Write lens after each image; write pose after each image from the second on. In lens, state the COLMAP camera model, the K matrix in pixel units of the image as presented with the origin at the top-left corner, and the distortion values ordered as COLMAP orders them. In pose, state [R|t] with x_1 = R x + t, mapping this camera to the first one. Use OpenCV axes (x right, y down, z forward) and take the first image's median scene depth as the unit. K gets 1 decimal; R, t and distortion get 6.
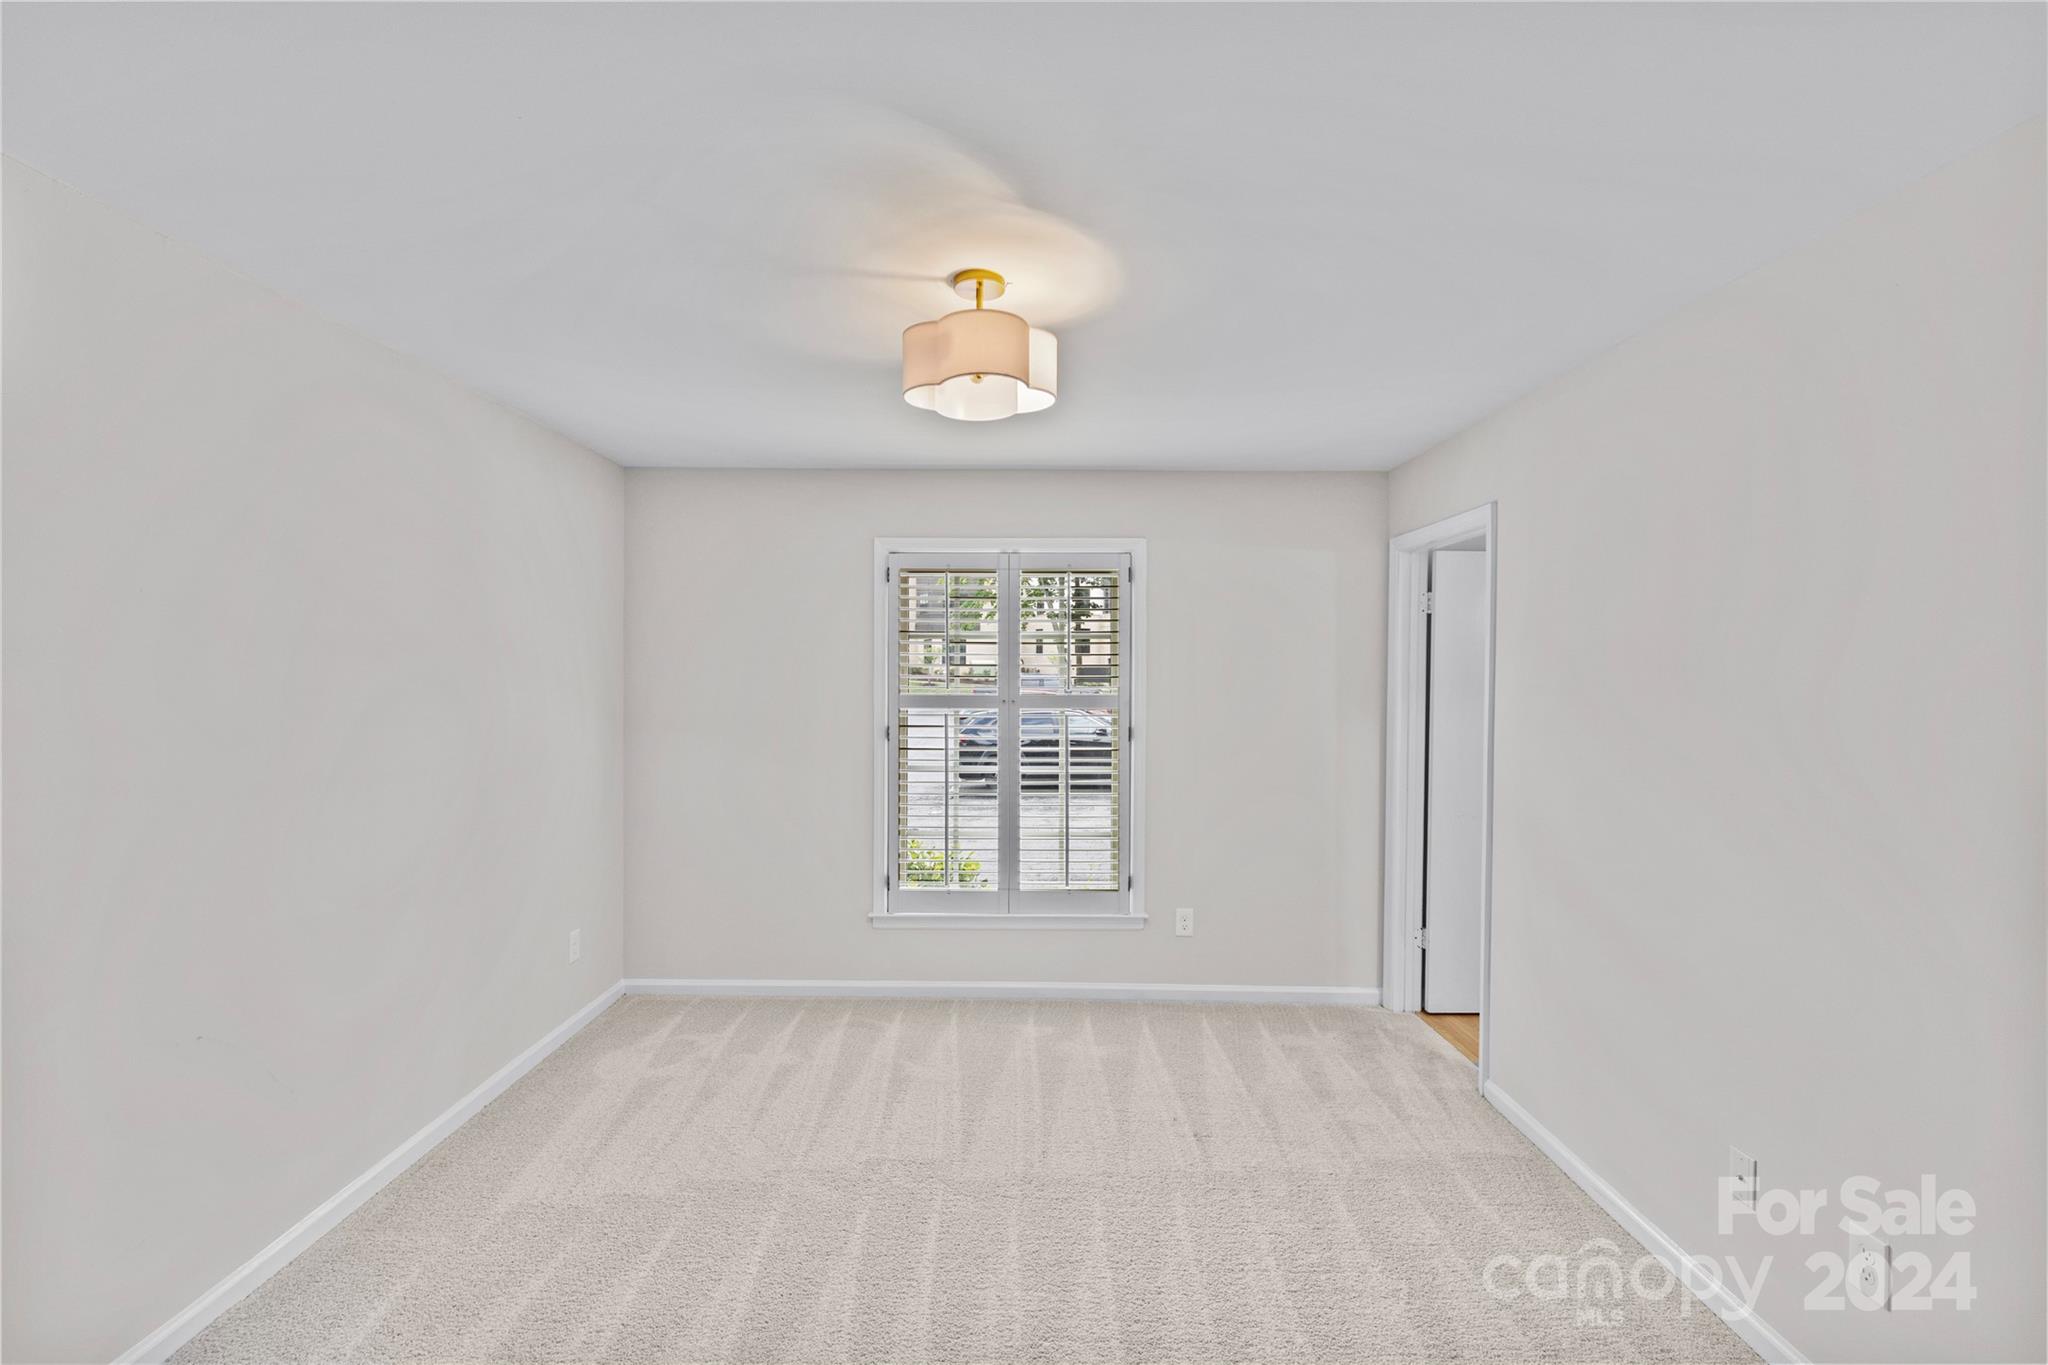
lens RADIAL K [[917.7, 0, 1024.2], [0, 917.7, 681.4], [0, 0, 1]] dist [0.003068, 0.000167]
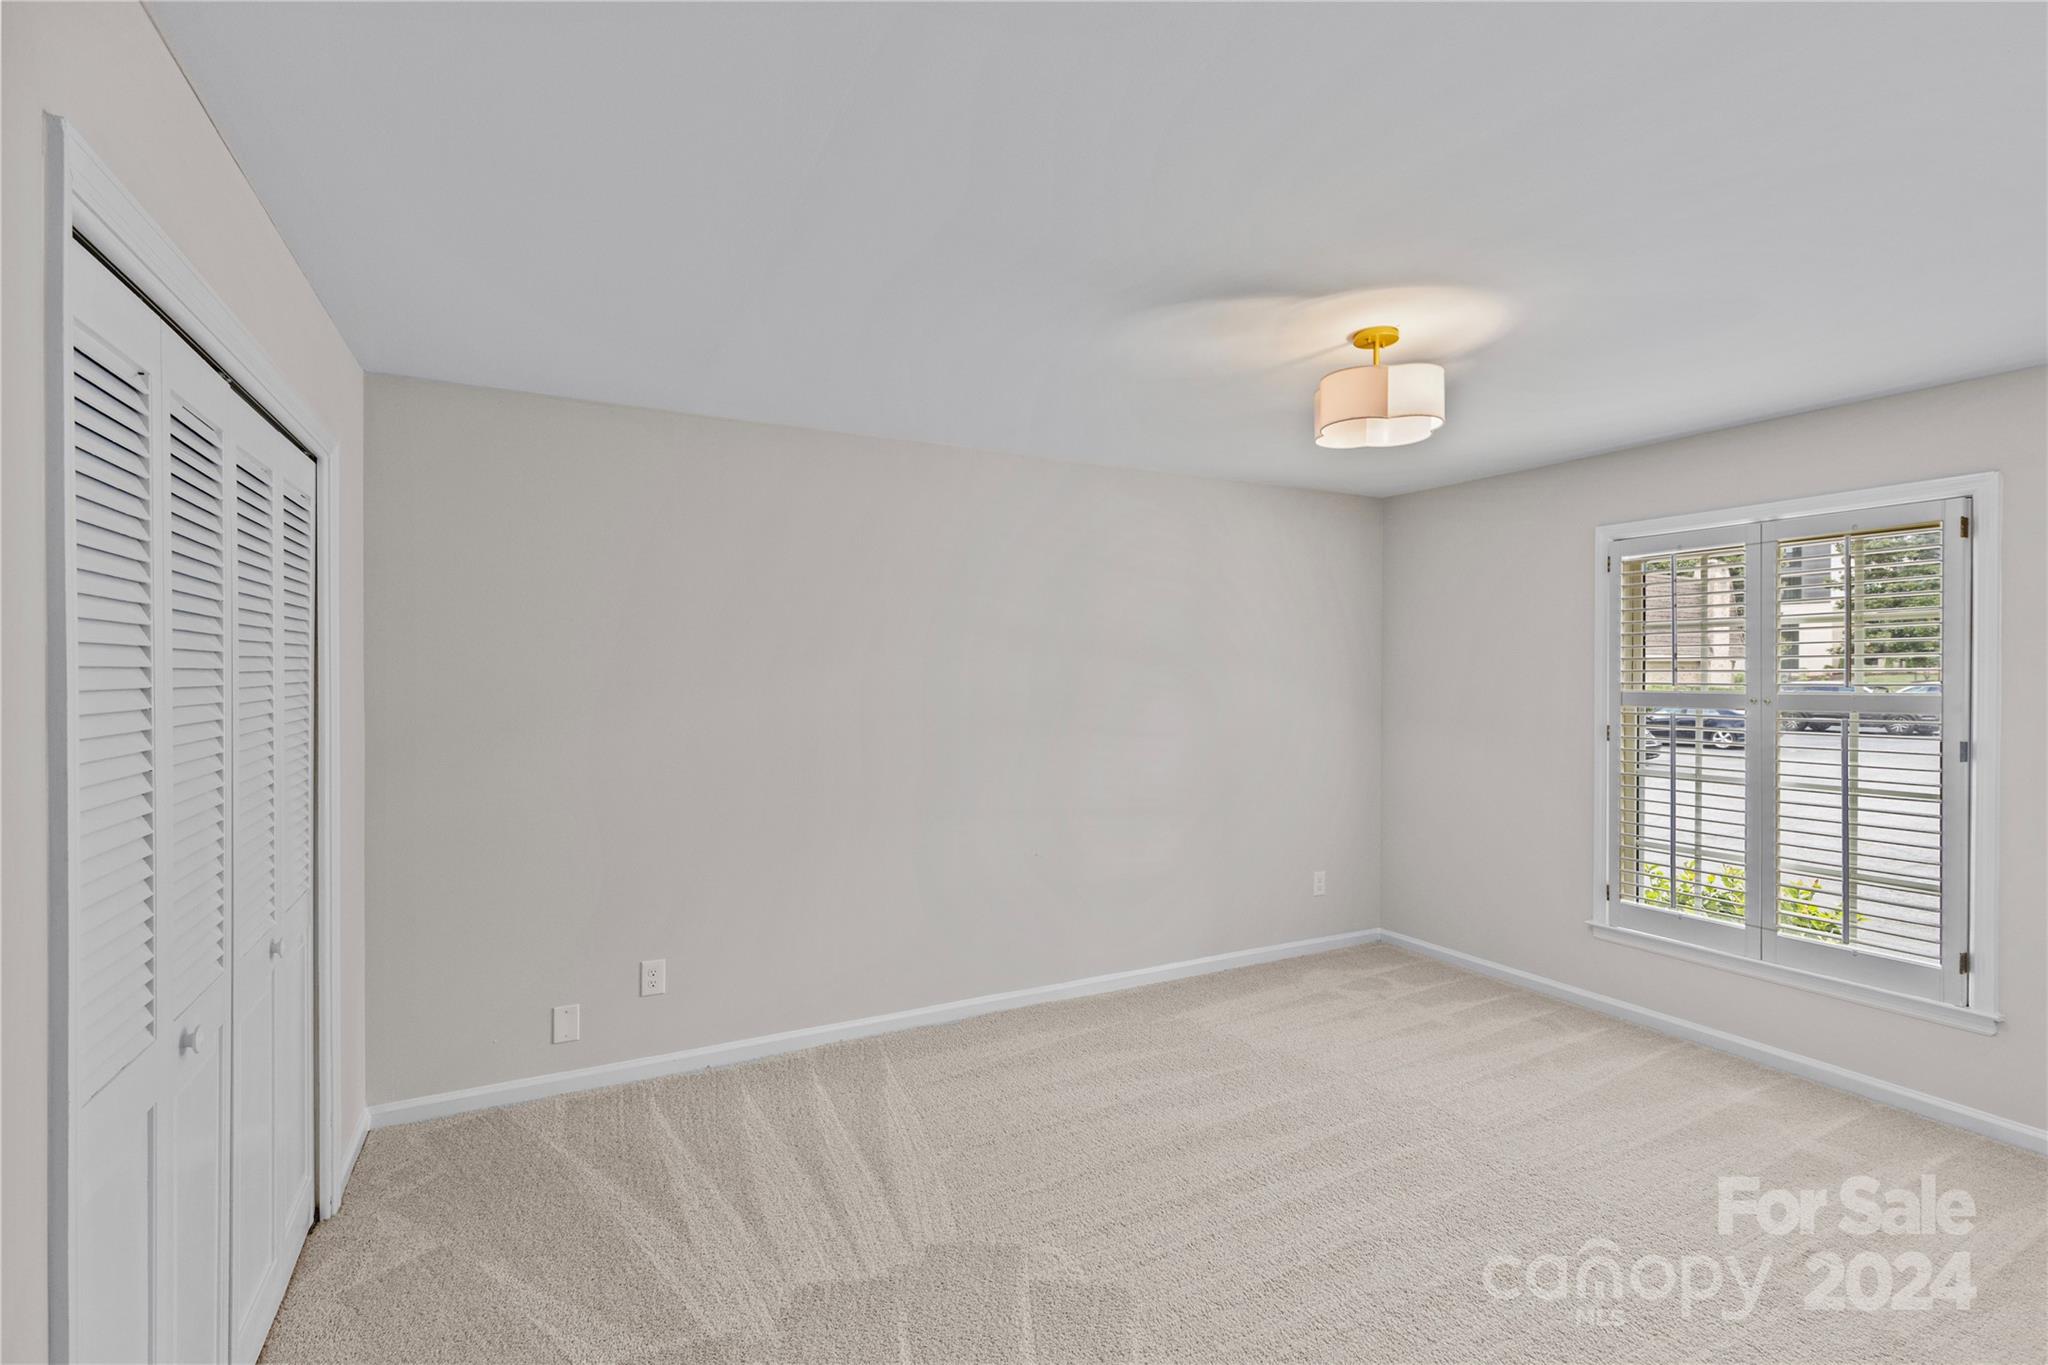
lens RADIAL K [[917.7, 0, 1008.8], [0, 917.7, 676.1], [0, 0, 1]] dist [0.003068, 0.000167]
pose [[0.466224, -0.002174, -0.884664, 0.406395], [-0.006411, 0.999962, -0.005836, 0.007883], [0.884644, 0.008392, 0.466192, 0.016812]]
